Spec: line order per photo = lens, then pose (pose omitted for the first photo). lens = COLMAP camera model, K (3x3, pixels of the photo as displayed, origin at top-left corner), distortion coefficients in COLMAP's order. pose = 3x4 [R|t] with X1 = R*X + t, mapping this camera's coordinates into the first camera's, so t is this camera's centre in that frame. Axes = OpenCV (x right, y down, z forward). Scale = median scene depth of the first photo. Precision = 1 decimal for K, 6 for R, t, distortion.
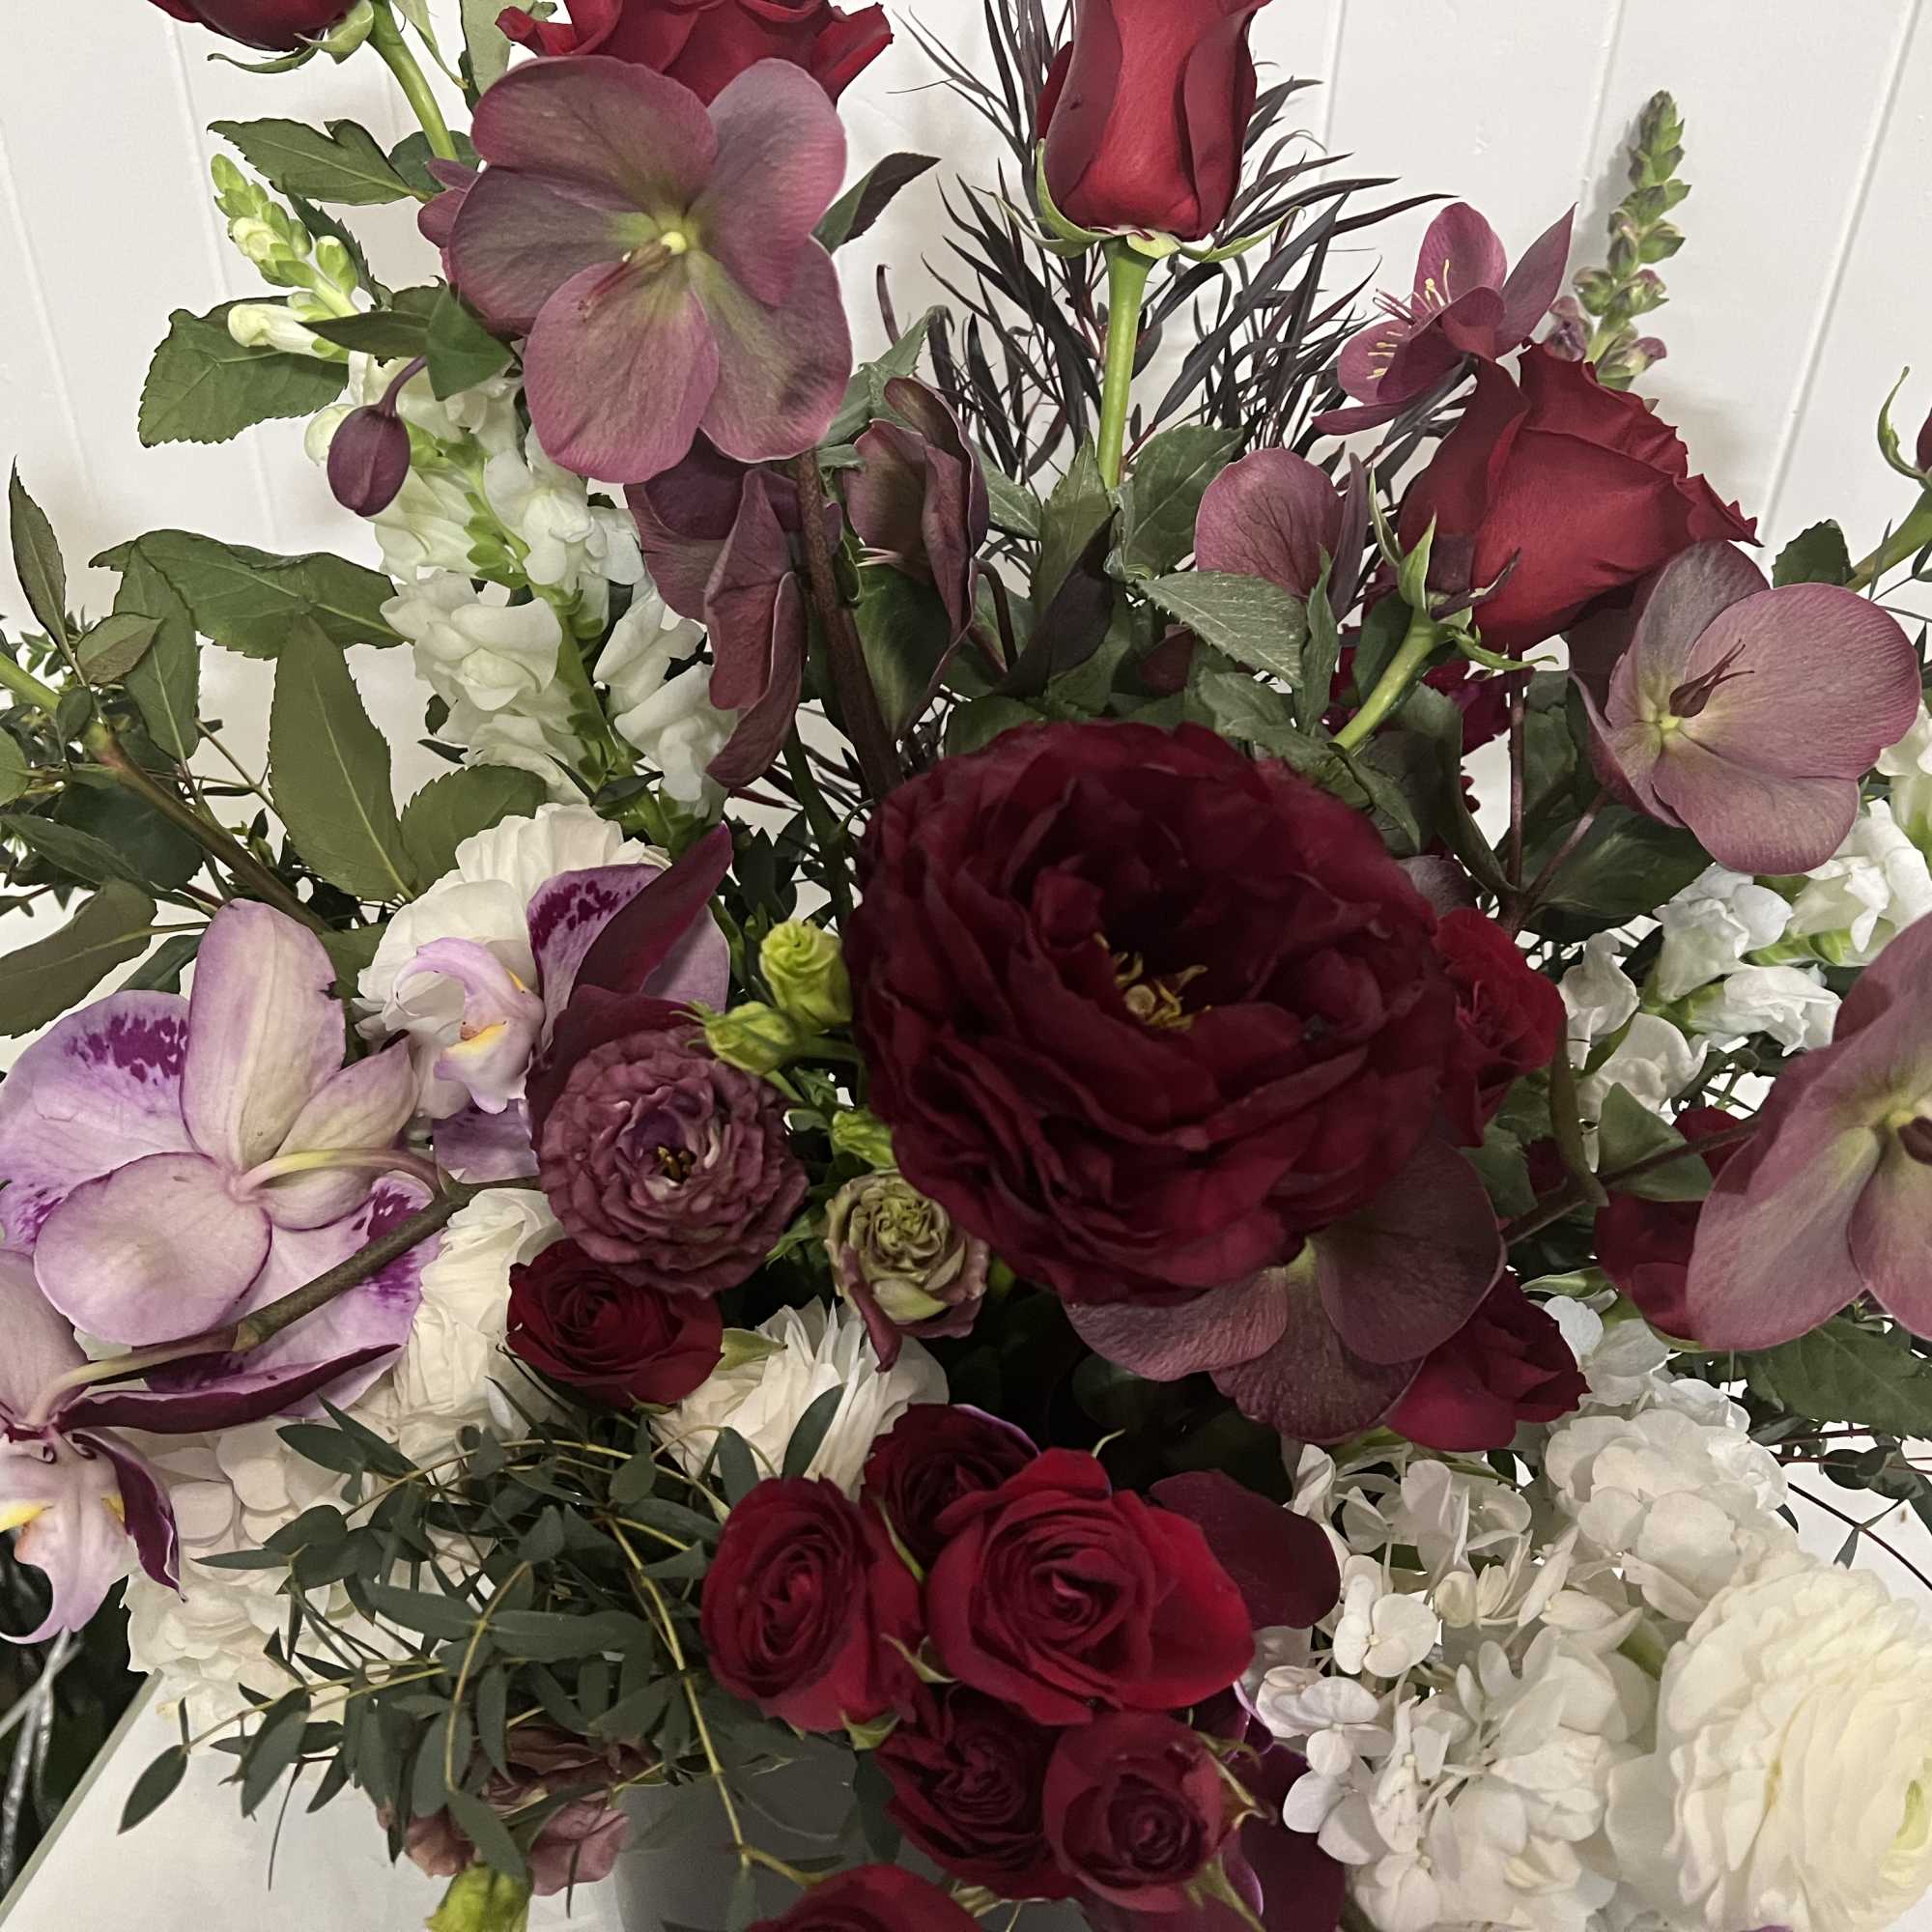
lens RADIAL K [[1979.2, 0, 952.0], [0, 1979.2, 945.5], [0, 0, 1]] dist [0.049561, -0.099196]
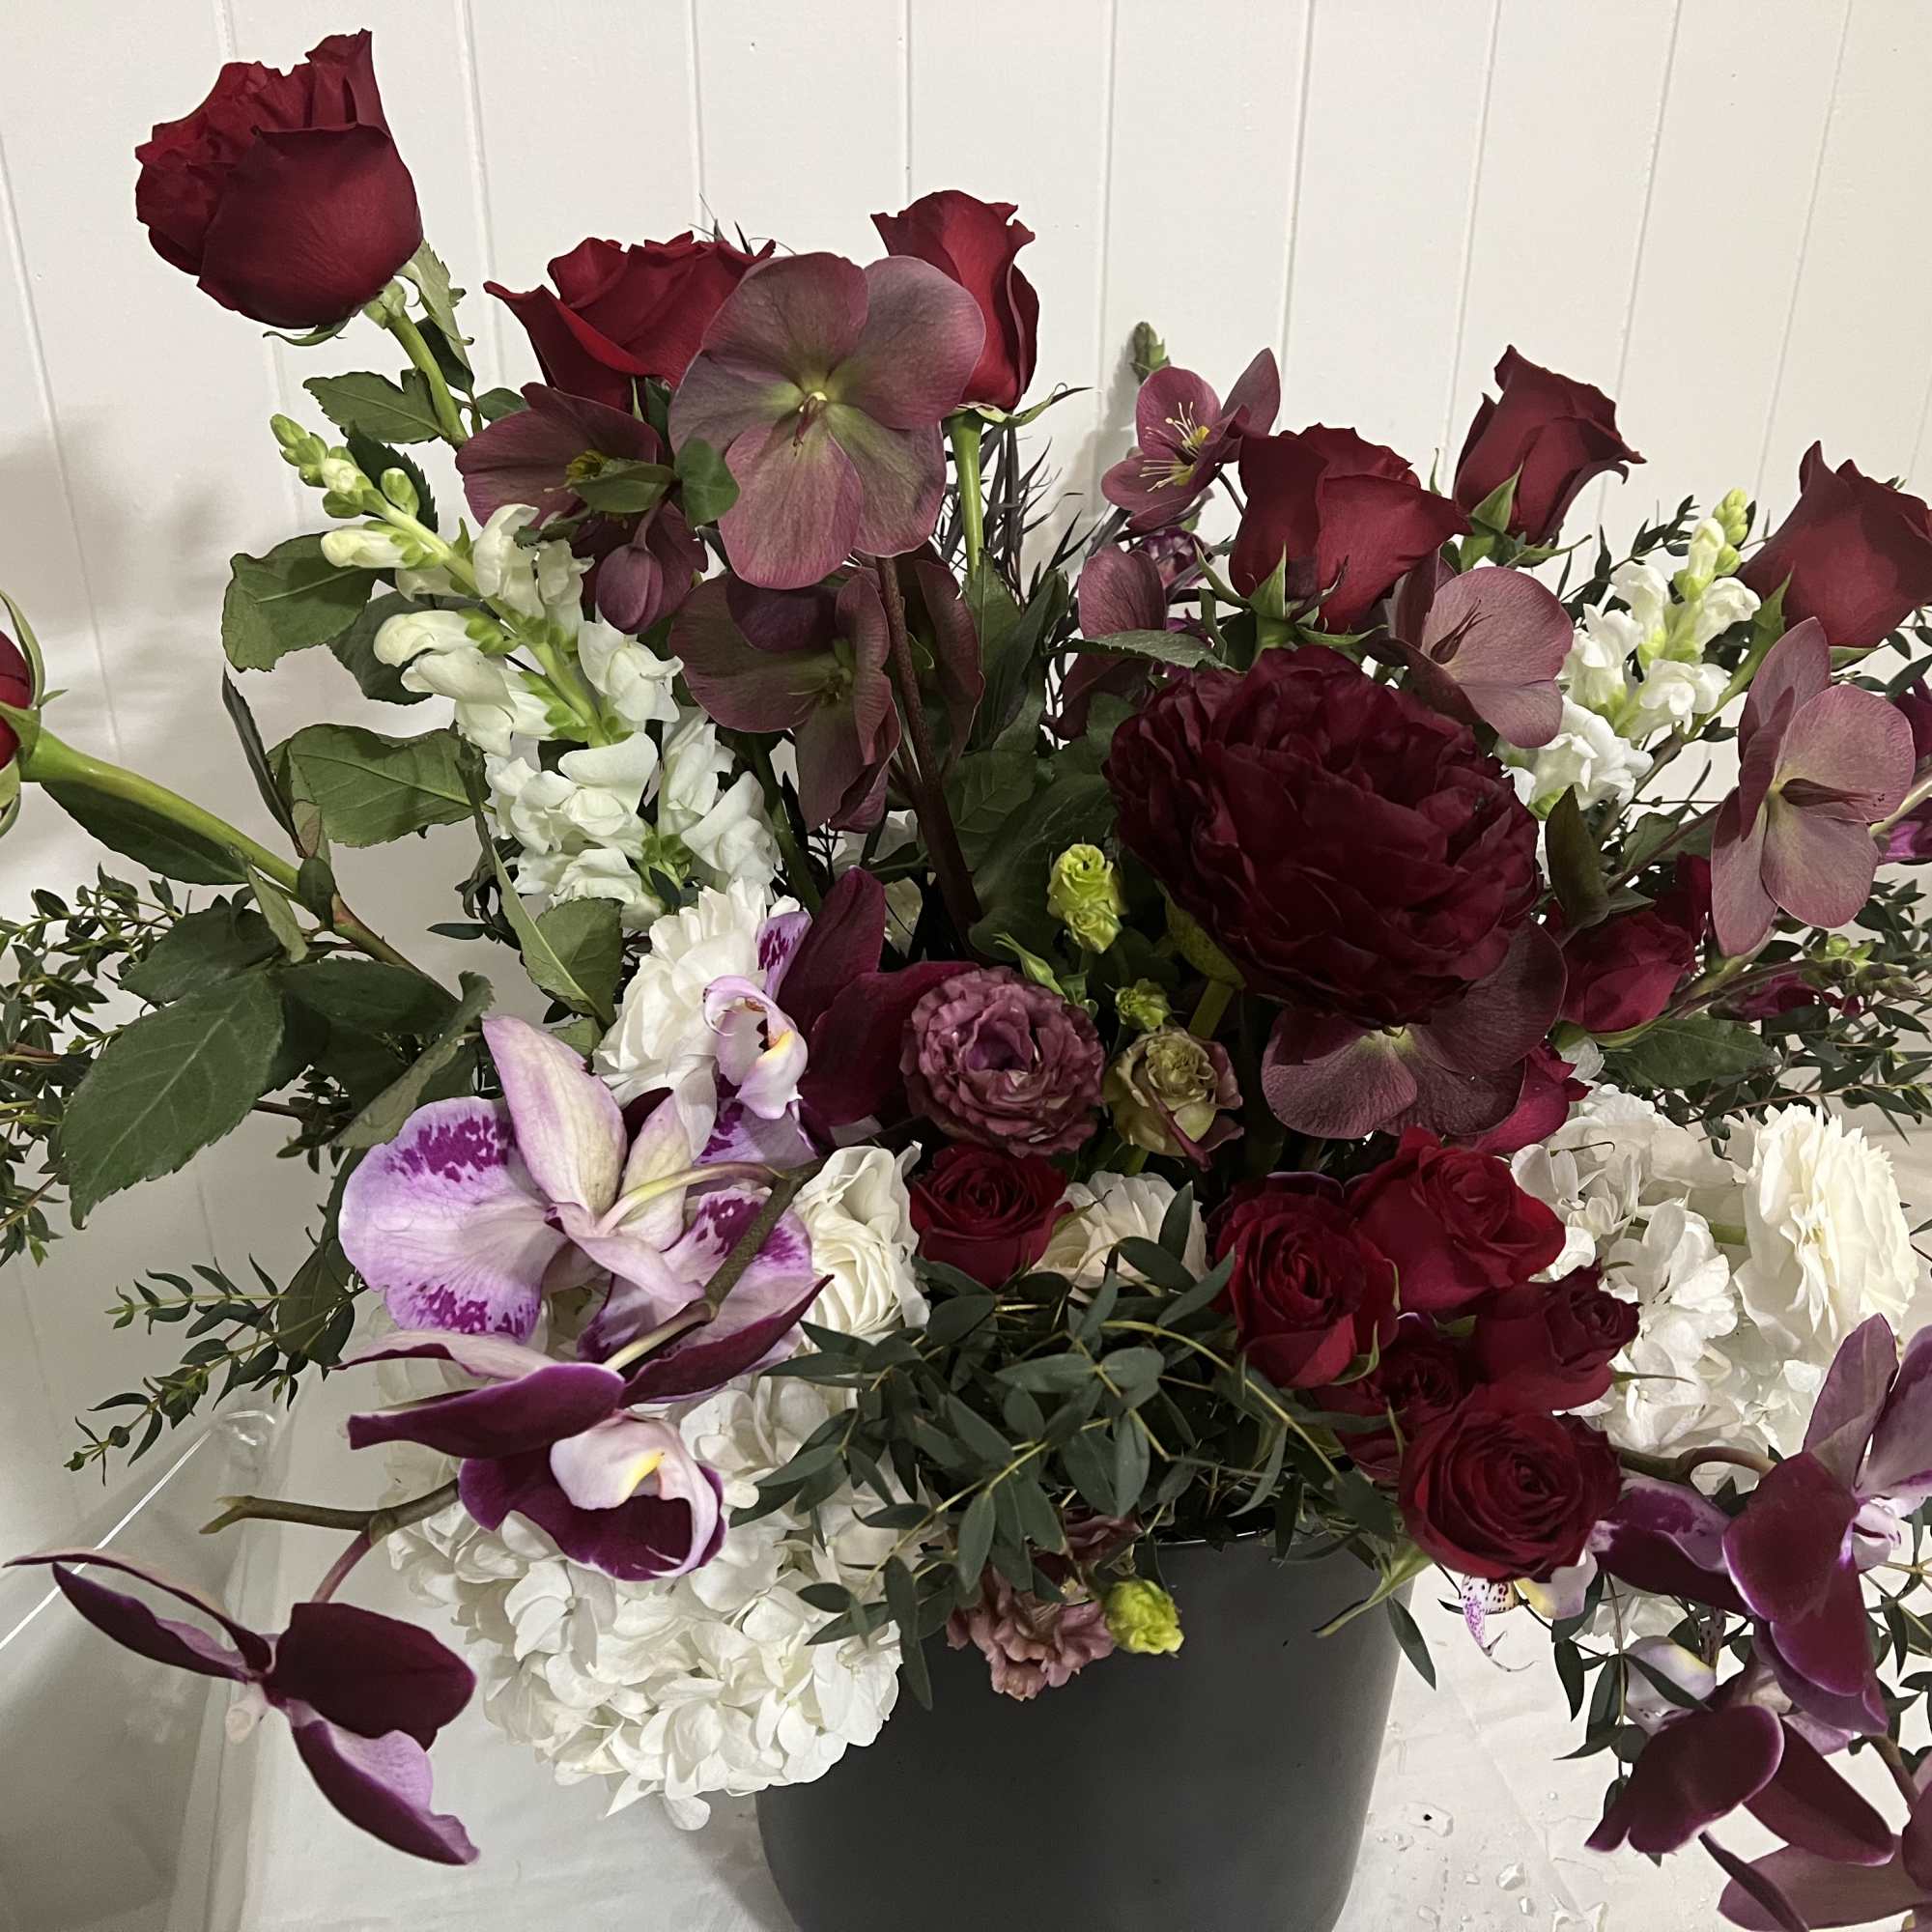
lens RADIAL K [[1963.2, 0, 993.2], [0, 1963.2, 965.2], [0, 0, 1]] dist [0.123657, -0.331782]
pose [[0.880273, -0.217025, 0.421923, -0.585771], [0.285881, 0.952318, -0.106599, 0.157258], [-0.378670, 0.214456, 0.900343, -0.135788]]
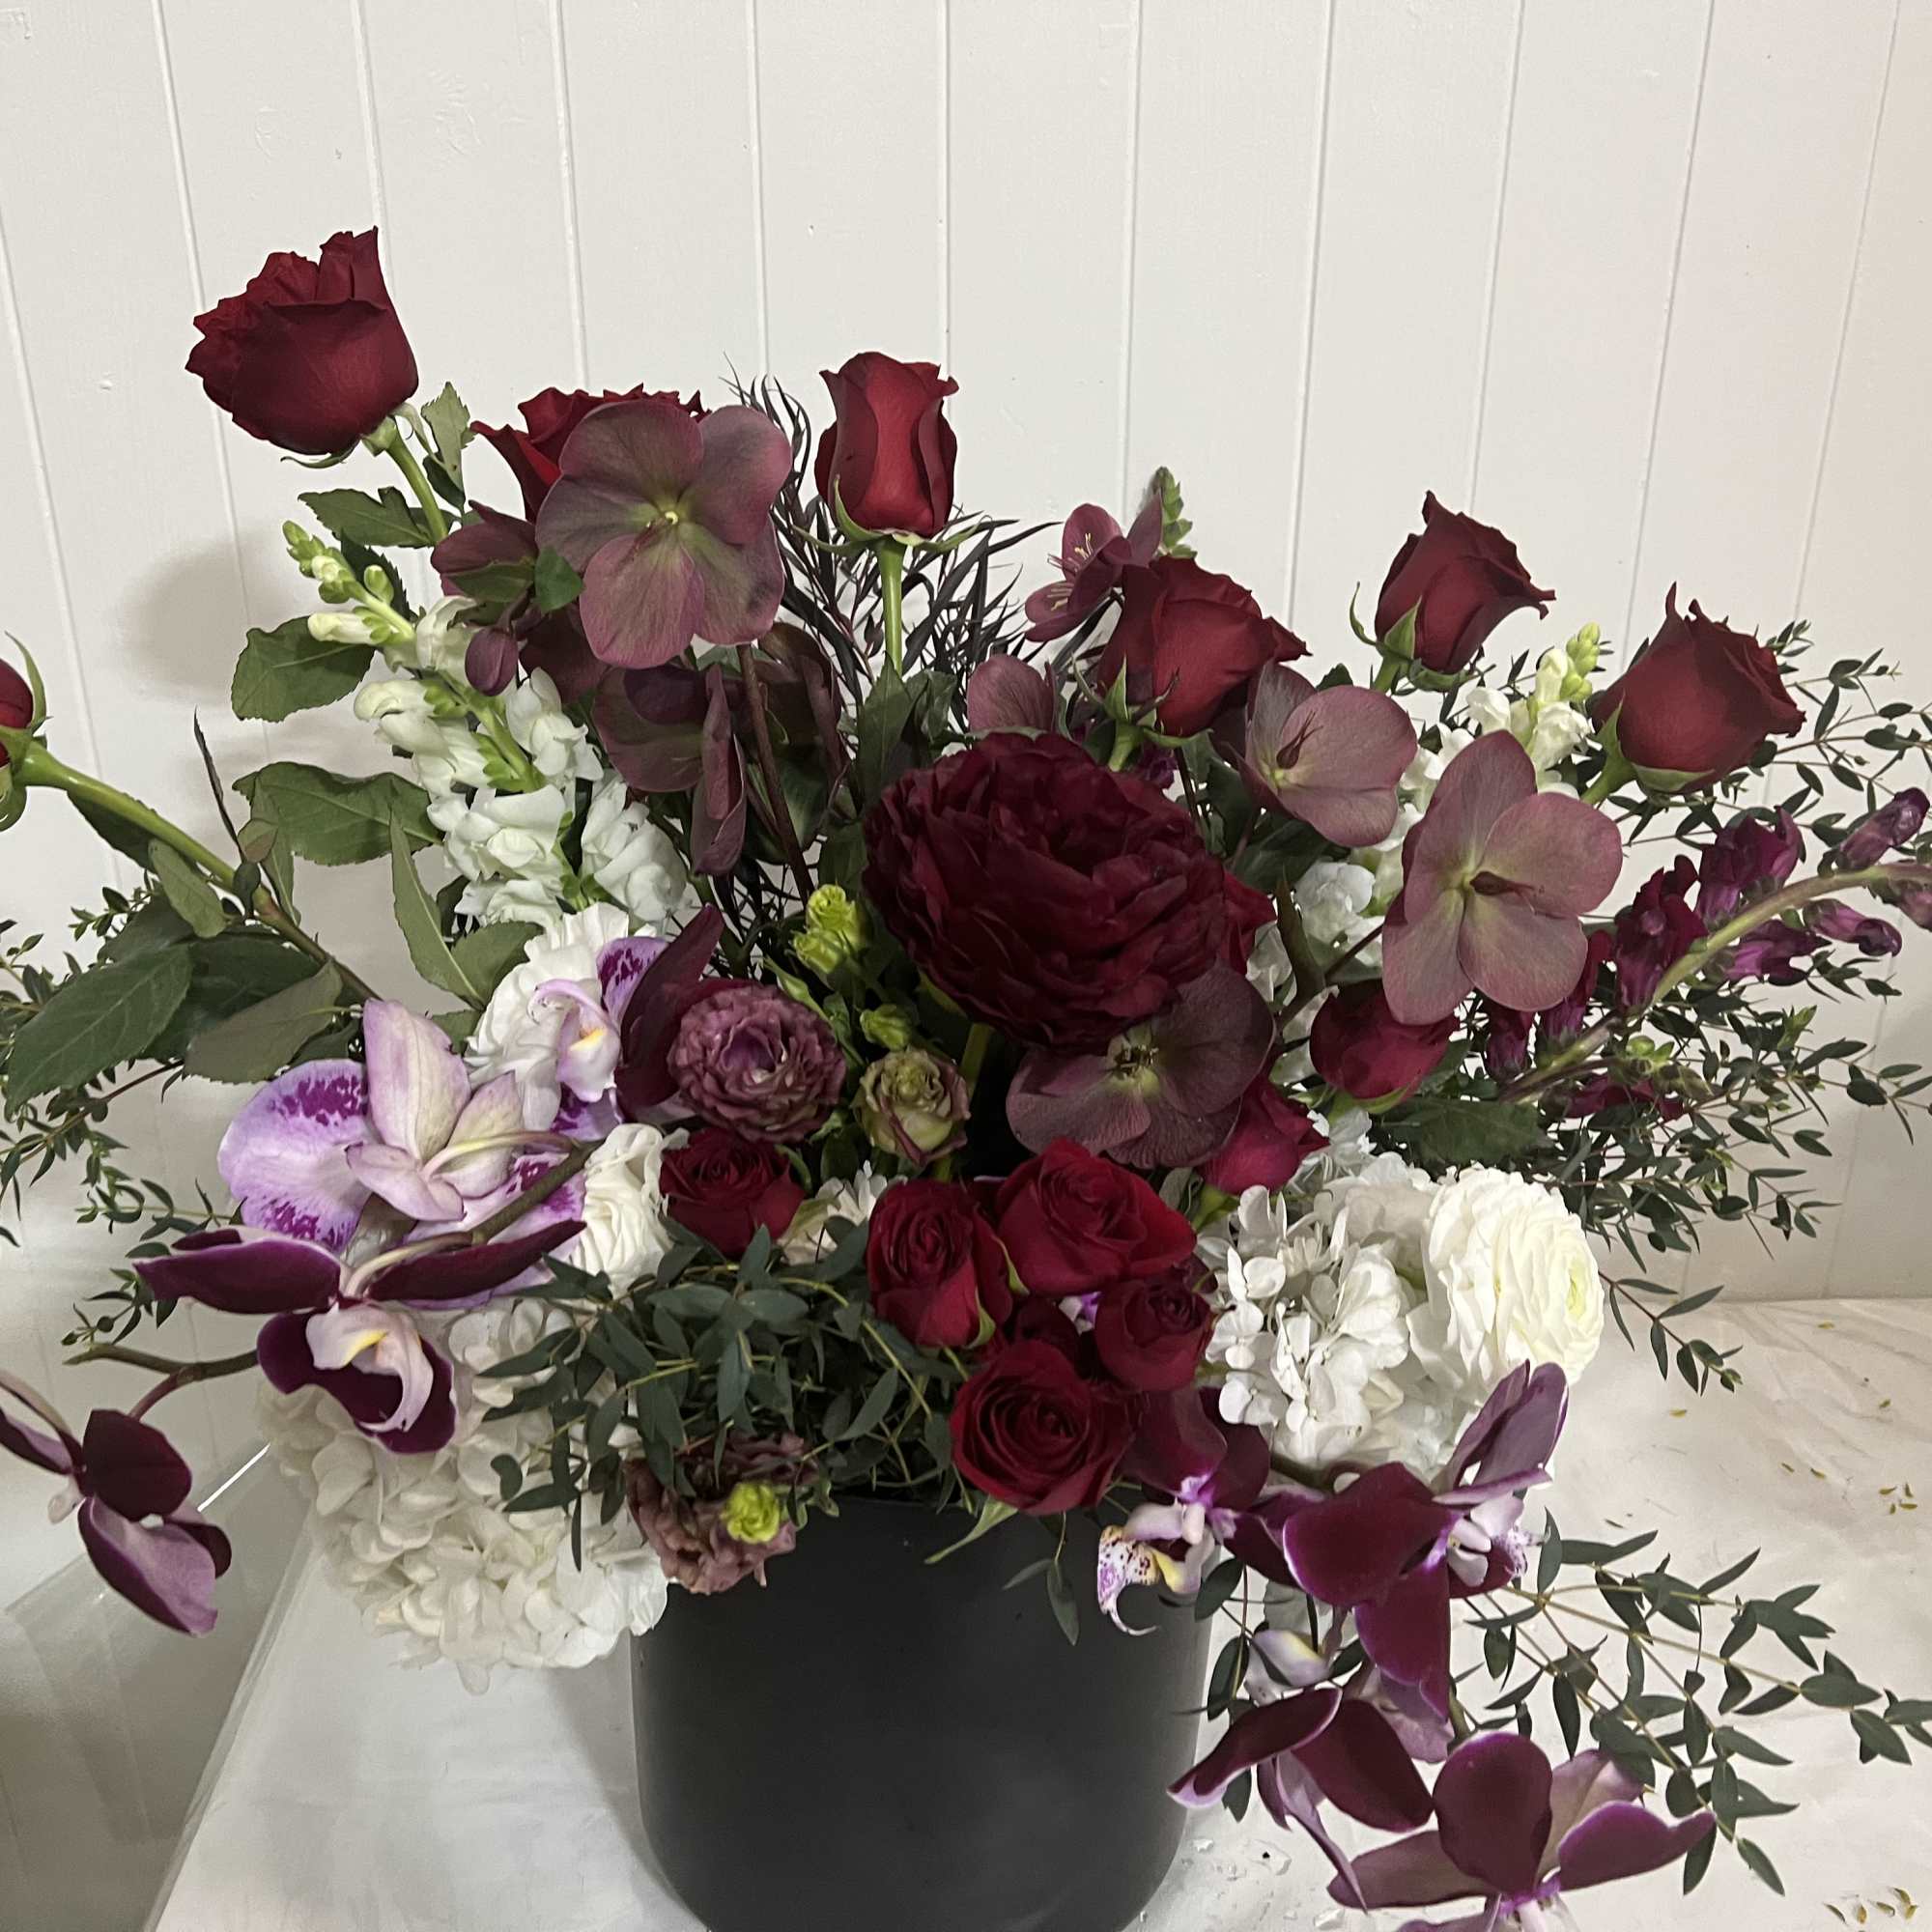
lens RADIAL K [[1963.7, 0, 966.0], [0, 1963.7, 966.0], [0, 0, 1]] dist [0.123863, -0.323822]
pose [[0.958913, -0.126053, 0.254160, -0.317339], [0.183929, 0.958311, -0.218657, 0.346594], [-0.216002, 0.256420, 0.942121, -0.425555]]
